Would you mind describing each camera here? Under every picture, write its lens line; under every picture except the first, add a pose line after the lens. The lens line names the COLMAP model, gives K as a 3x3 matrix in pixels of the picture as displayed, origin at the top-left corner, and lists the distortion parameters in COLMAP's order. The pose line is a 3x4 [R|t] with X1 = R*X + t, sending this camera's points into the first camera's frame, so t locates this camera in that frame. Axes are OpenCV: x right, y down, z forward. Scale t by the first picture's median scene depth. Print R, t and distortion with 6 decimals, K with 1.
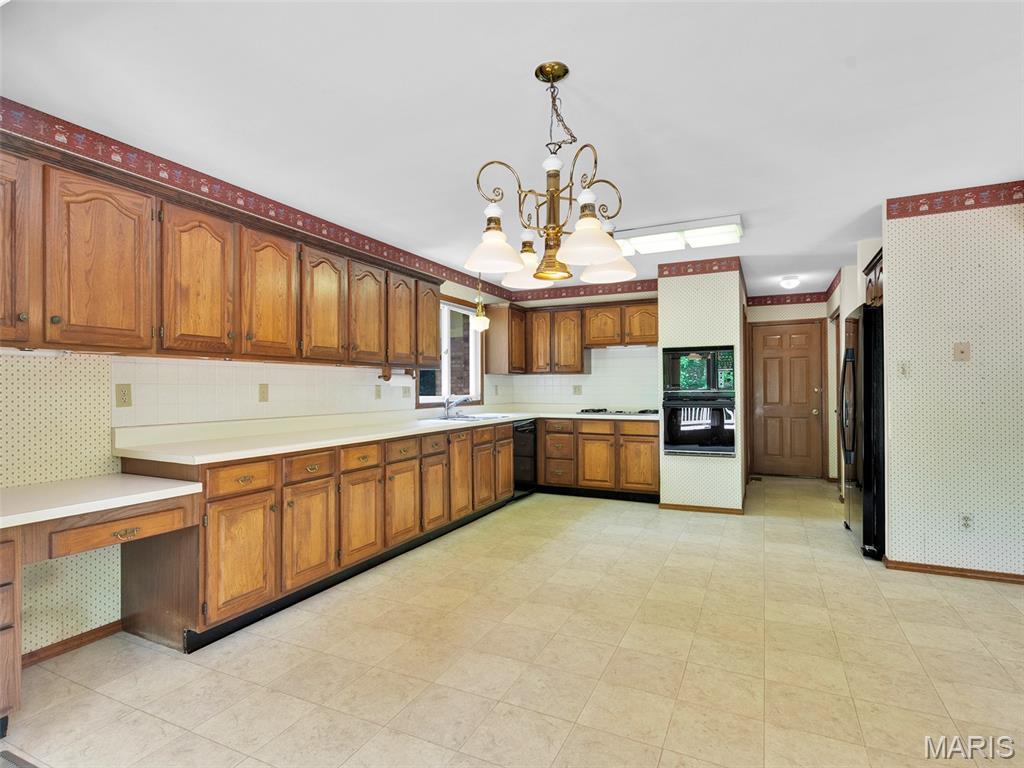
lens RADIAL K [[529.0, 0, 508.5], [0, 529.0, 389.2], [0, 0, 1]] dist [0.011015, -0.004537]
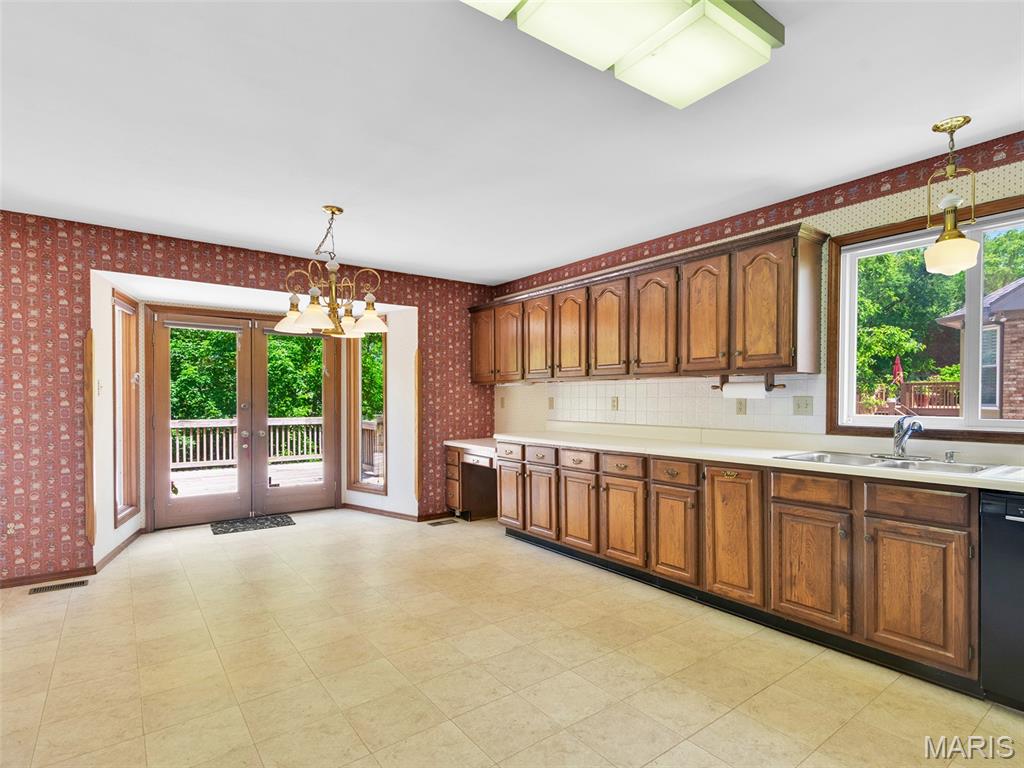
lens RADIAL K [[529.0, 0, 527.0], [0, 529.0, 398.1], [0, 0, 1]] dist [0.011015, -0.004537]
pose [[-0.446035, 0.002076, -0.895013, 0.672007], [-0.000950, 0.999996, 0.002793, -0.008722], [0.895015, 0.002096, -0.446031, 1.171967]]
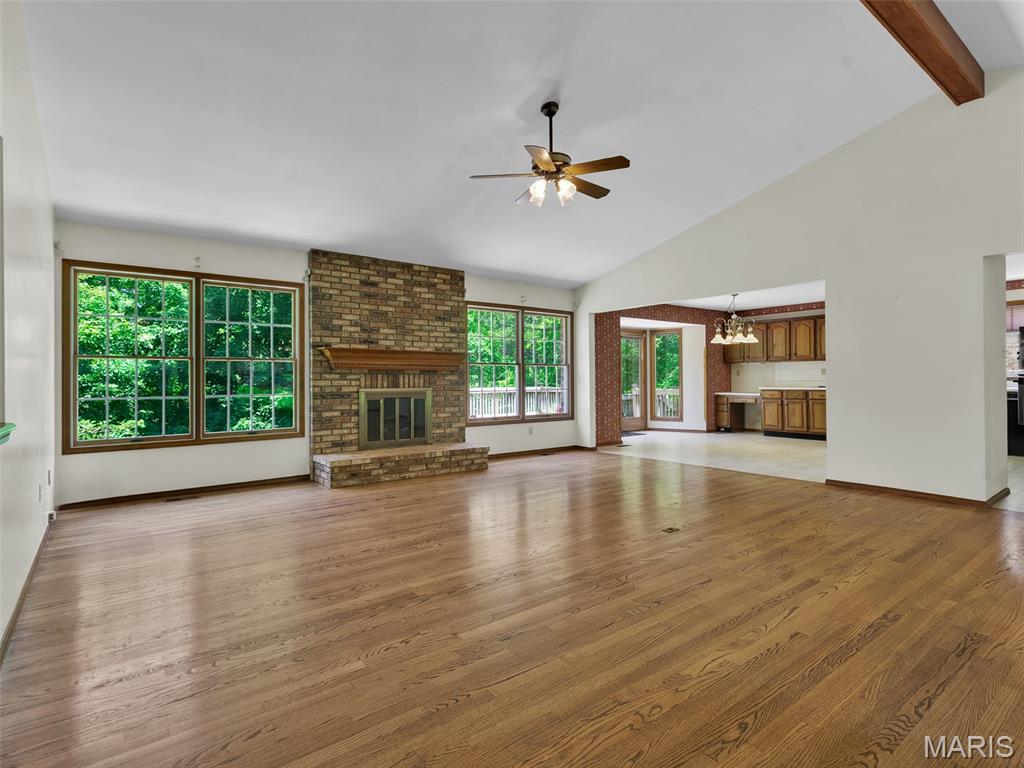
lens RADIAL K [[529.0, 0, 516.9], [0, 529.0, 374.1], [0, 0, 1]] dist [0.011015, -0.004537]
pose [[-0.452271, -0.001026, -0.891880, 2.343017], [0.006502, 0.999969, -0.004447, 0.017575], [0.891857, -0.007810, -0.452250, 0.697228]]
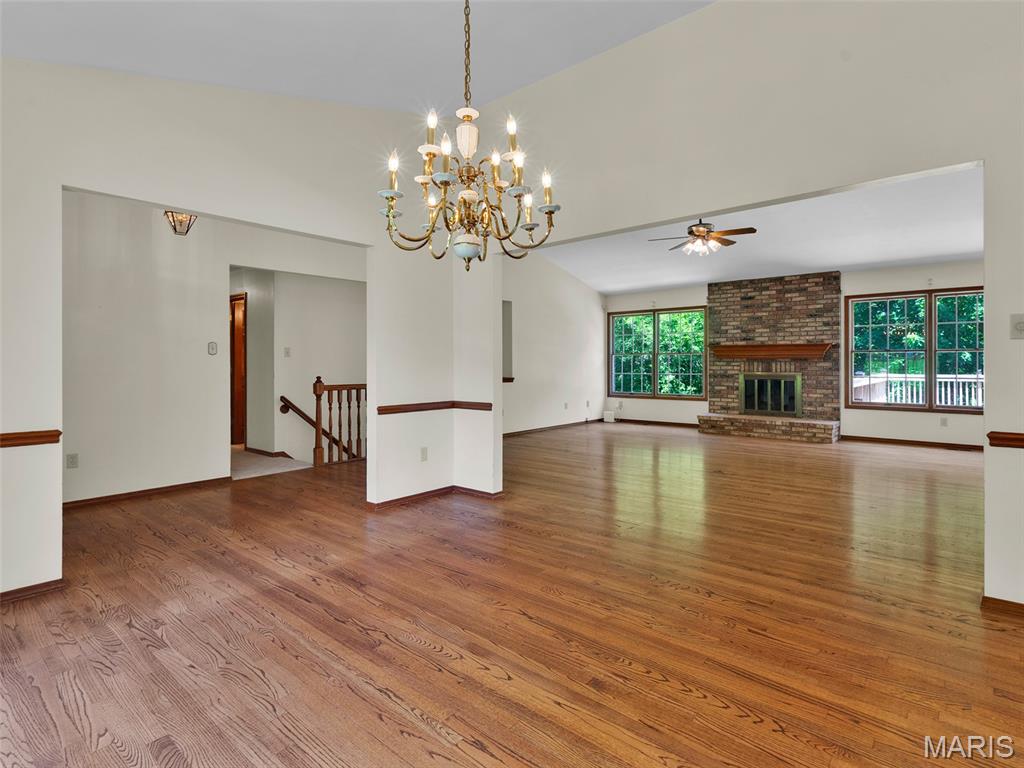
lens RADIAL K [[529.0, 0, 505.8], [0, 529.0, 364.9], [0, 0, 1]] dist [0.011015, -0.004537]
pose [[-0.962832, 0.007665, 0.269994, 1.556853], [0.009463, 0.999941, 0.005359, -0.000013], [-0.269937, 0.007715, -0.962847, 1.969631]]
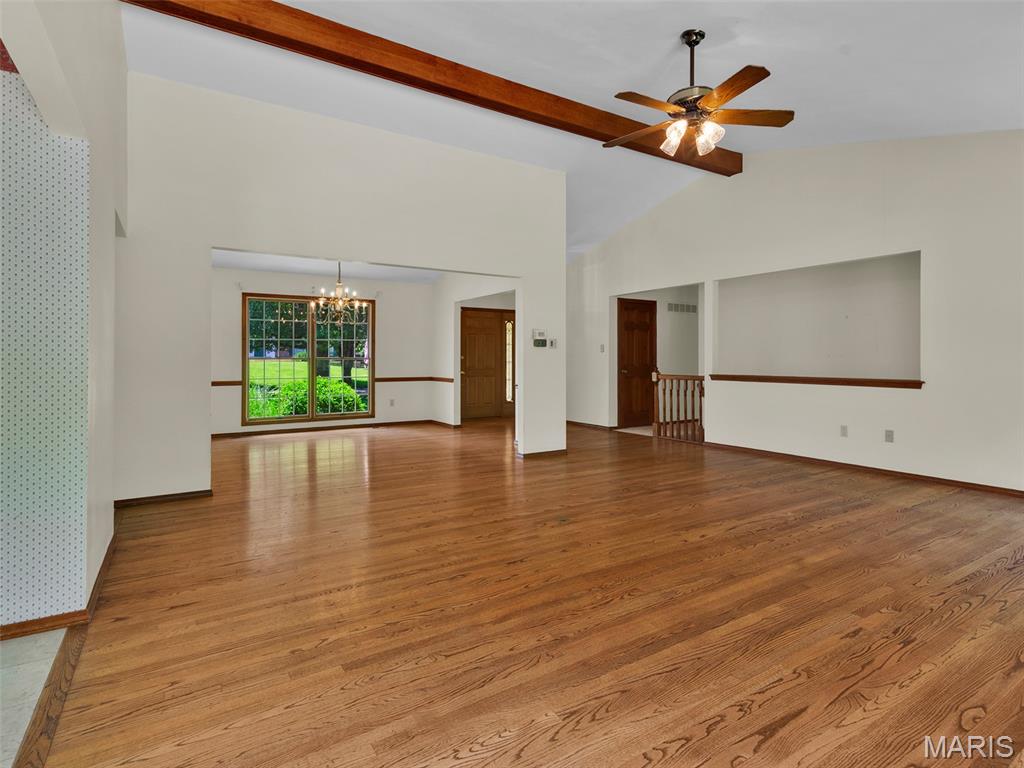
lens RADIAL K [[529.0, 0, 518.4], [0, 529.0, 355.0], [0, 0, 1]] dist [0.011015, -0.004537]
pose [[0.528759, 0.009510, 0.848719, 0.581660], [0.002178, 0.999919, -0.012562, 0.017381], [-0.848769, 0.008491, 0.528695, 0.080789]]
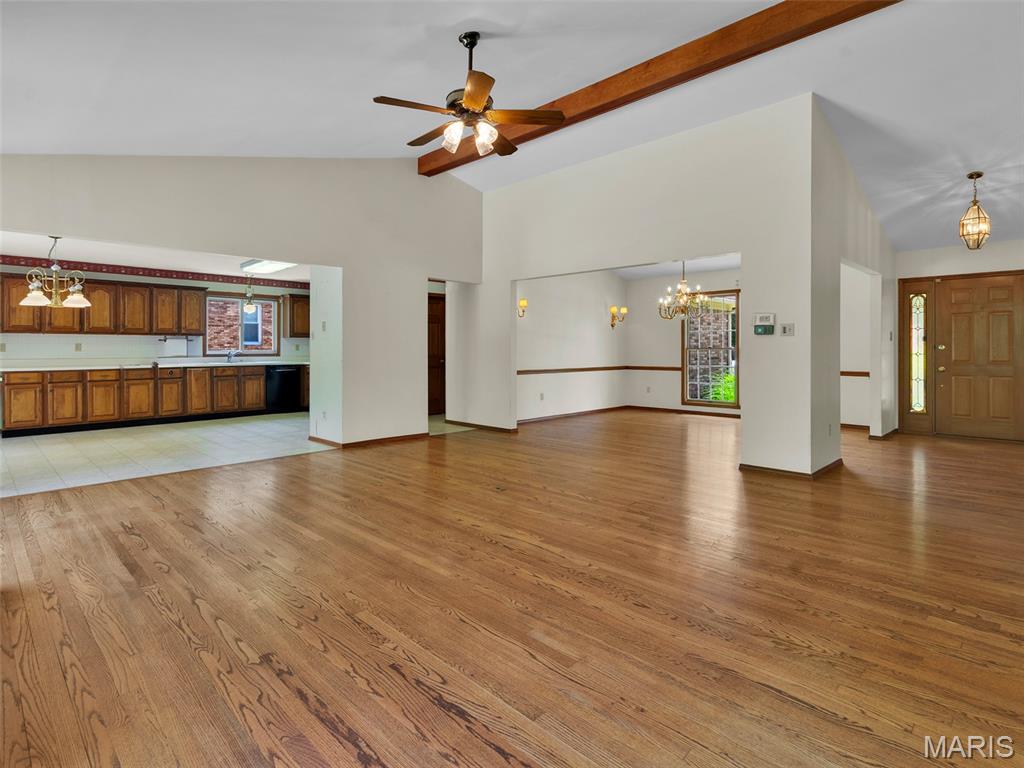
lens RADIAL K [[529.0, 0, 510.4], [0, 529.0, 349.3], [0, 0, 1]] dist [0.011015, -0.004537]
pose [[0.946840, 0.002023, -0.321698, 1.750316], [-0.002579, 0.999996, -0.001301, 0.011200], [0.321694, 0.002062, 0.946841, -0.497691]]
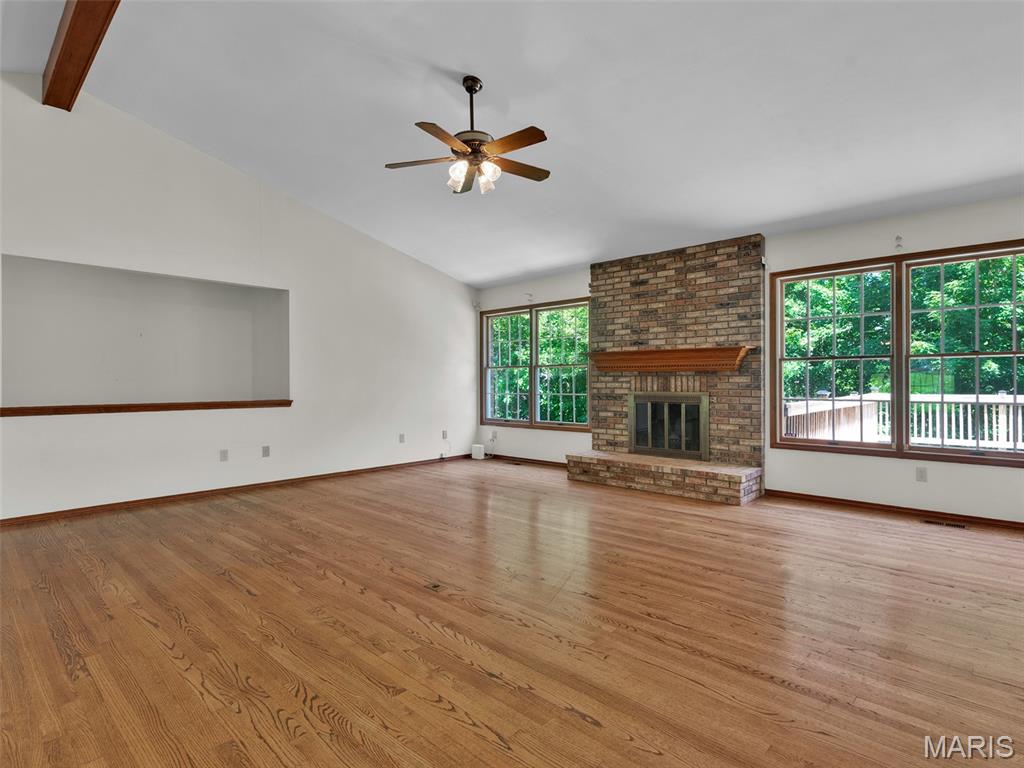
lens RADIAL K [[529.0, 0, 505.5], [0, 529.0, 383.3], [0, 0, 1]] dist [0.011015, -0.004537]
pose [[-0.950555, 0.008473, 0.310441, 1.093299], [0.009734, 0.999949, 0.002513, 0.020004], [-0.310404, 0.005411, -0.950589, 1.145004]]
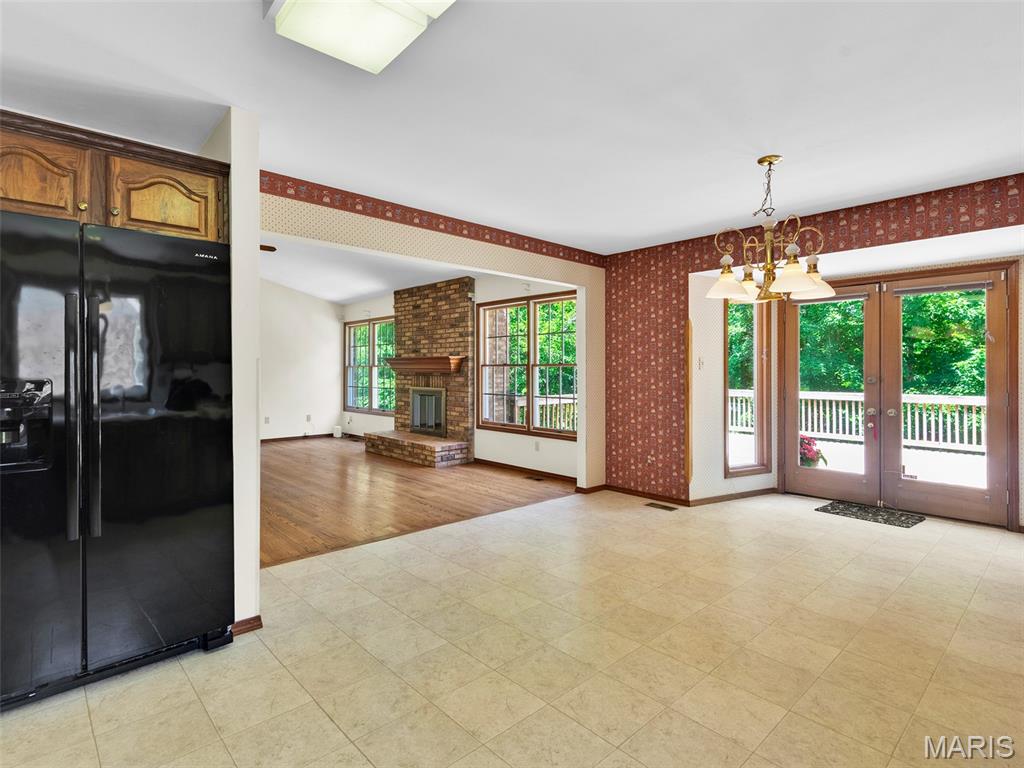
lens RADIAL K [[529.0, 0, 511.2], [0, 529.0, 366.4], [0, 0, 1]] dist [0.011015, -0.004537]
pose [[-0.927643, 0.007464, 0.373395, 0.132564], [0.004896, 0.999957, -0.007826, -0.009368], [-0.373437, -0.005432, -0.927640, 1.342018]]
